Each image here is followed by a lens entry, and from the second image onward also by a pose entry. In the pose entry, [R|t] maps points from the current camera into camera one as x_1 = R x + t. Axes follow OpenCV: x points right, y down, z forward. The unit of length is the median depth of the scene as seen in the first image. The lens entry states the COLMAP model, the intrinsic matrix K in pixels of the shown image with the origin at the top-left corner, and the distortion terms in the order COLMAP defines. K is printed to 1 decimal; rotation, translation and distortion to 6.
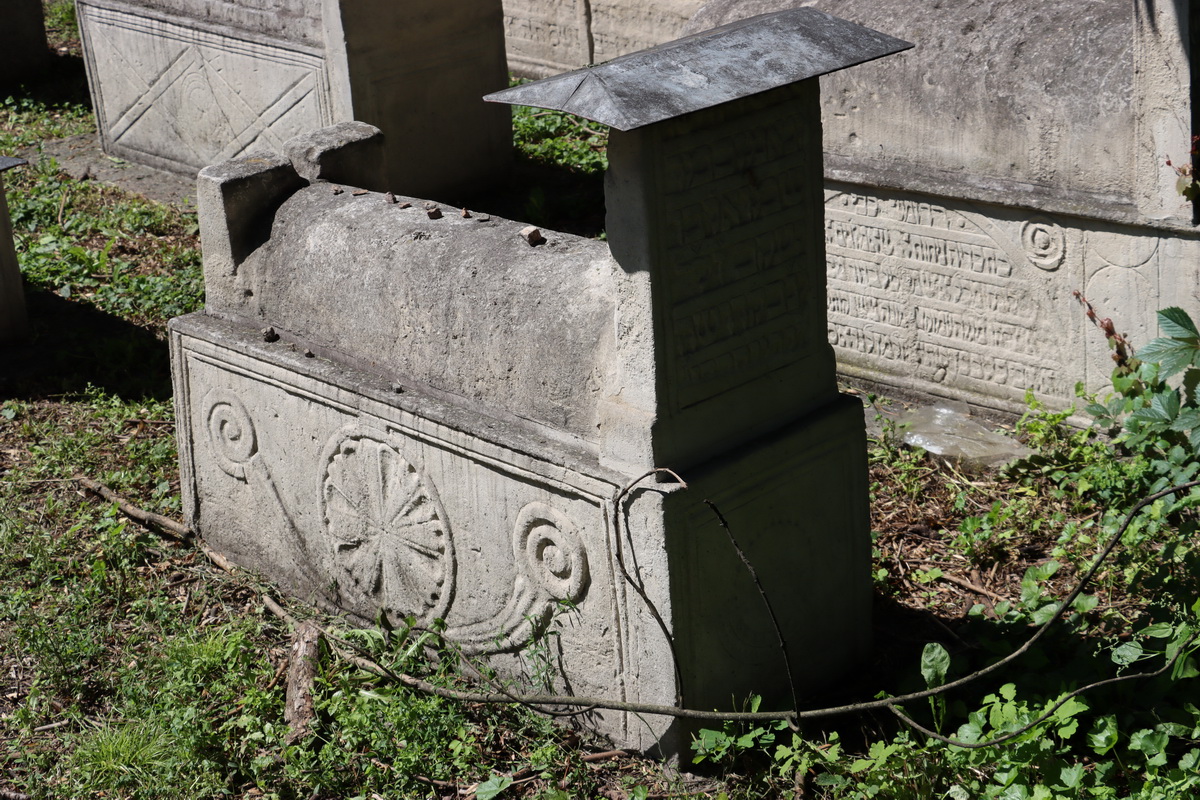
lens RADIAL K [[2421.6, 0, 605.6], [0, 2421.6, 396.9], [0, 0, 1]] dist [0.273746, 0.000000]
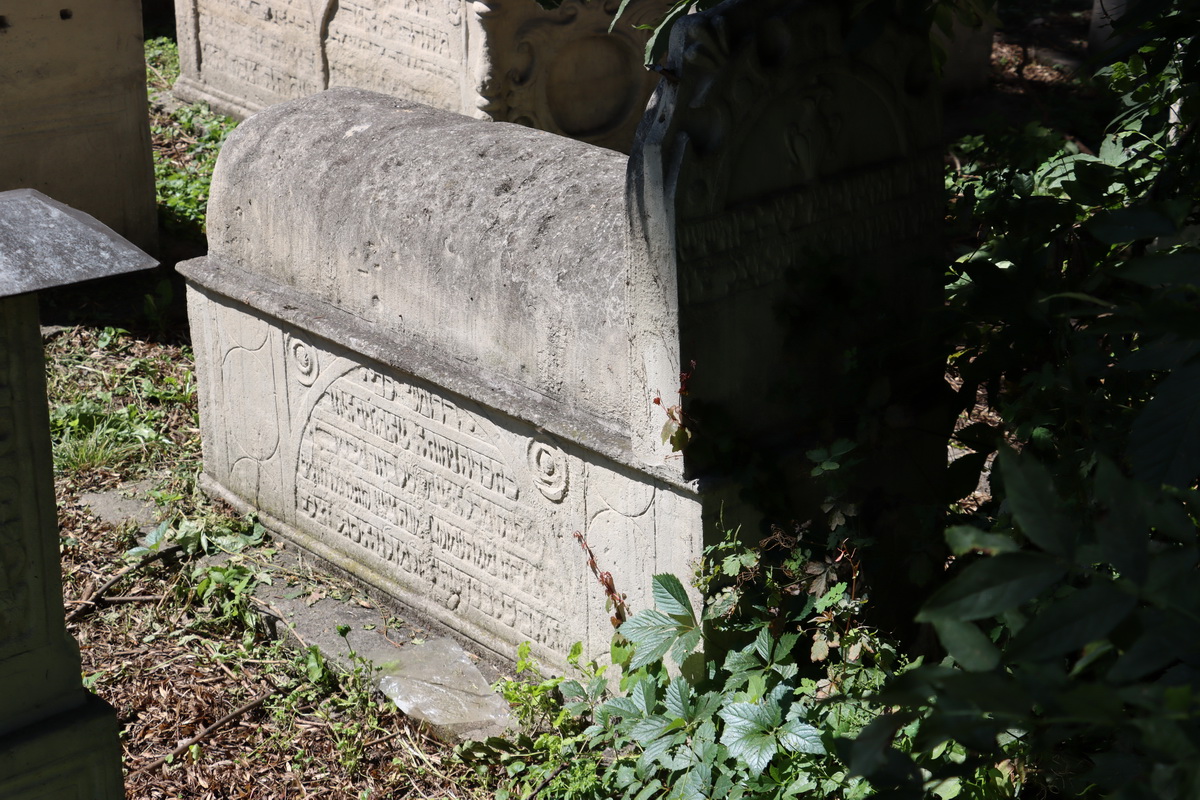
lens RADIAL K [[2421.6, 0, 597.8], [0, 2421.6, 402.7], [0, 0, 1]] dist [0.273746, 0.000000]
pose [[0.993917, 0.097338, -0.051529, 0.227660], [-0.096659, 0.995196, 0.015526, -0.095315], [0.052793, -0.010451, 0.998551, 0.199054]]
